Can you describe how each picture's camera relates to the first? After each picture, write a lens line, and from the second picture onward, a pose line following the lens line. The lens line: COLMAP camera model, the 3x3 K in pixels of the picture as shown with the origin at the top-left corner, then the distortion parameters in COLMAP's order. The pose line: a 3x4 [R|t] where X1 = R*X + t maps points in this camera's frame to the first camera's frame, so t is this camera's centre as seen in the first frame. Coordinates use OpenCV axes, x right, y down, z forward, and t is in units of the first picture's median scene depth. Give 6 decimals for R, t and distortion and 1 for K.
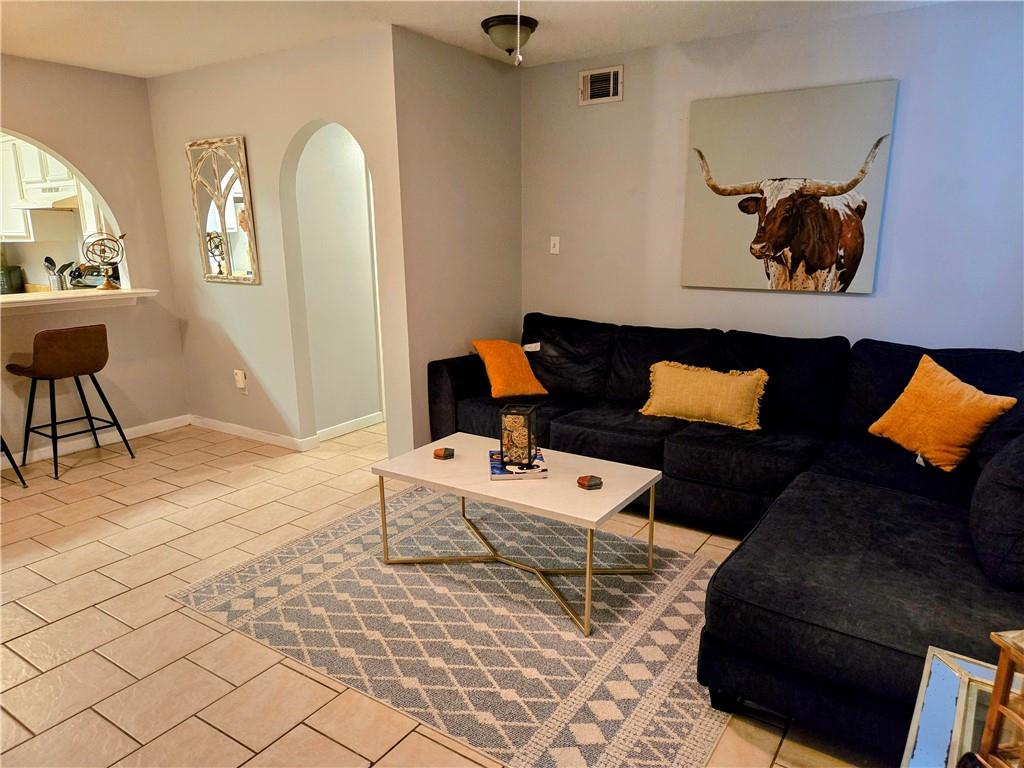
lens RADIAL K [[674.7, 0, 514.9], [0, 674.7, 400.9], [0, 0, 1]] dist [0.003070, 0.000437]
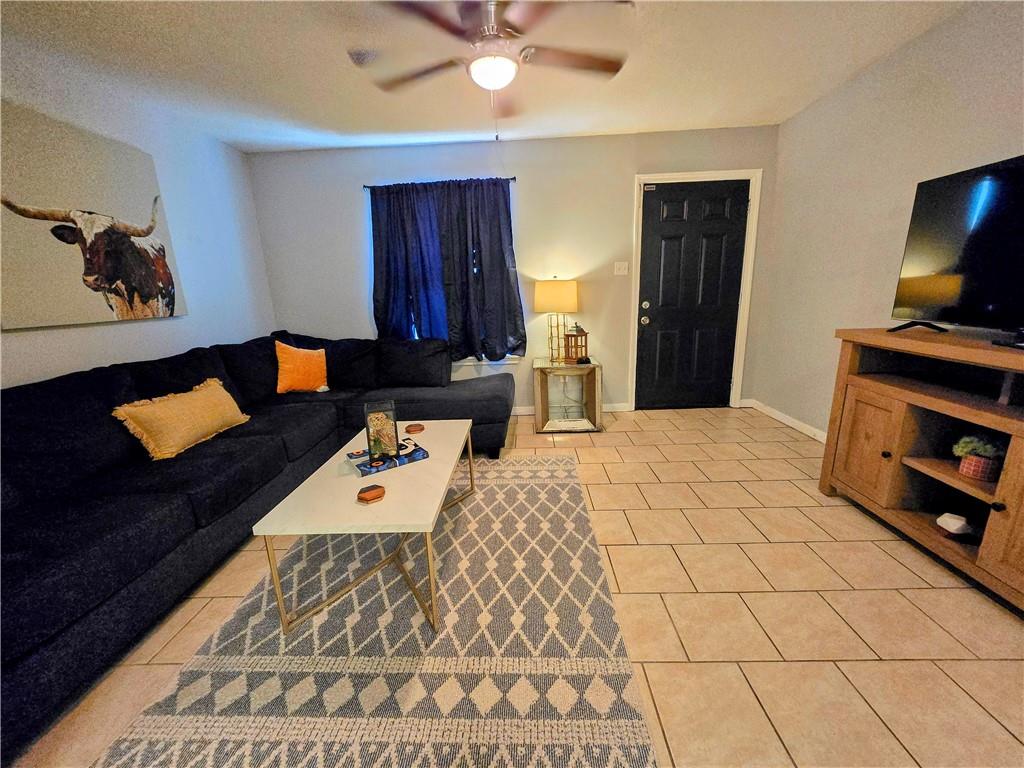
lens RADIAL K [[409.2, 0, 512.0], [0, 409.2, 384.0], [0, 0, 1]] dist [0.001260, 0.000394]
pose [[-0.535570, -0.168483, 0.827513, -0.515909], [0.239075, 0.909560, 0.339918, -0.155314], [-0.809943, 0.379887, -0.446853, 0.882935]]
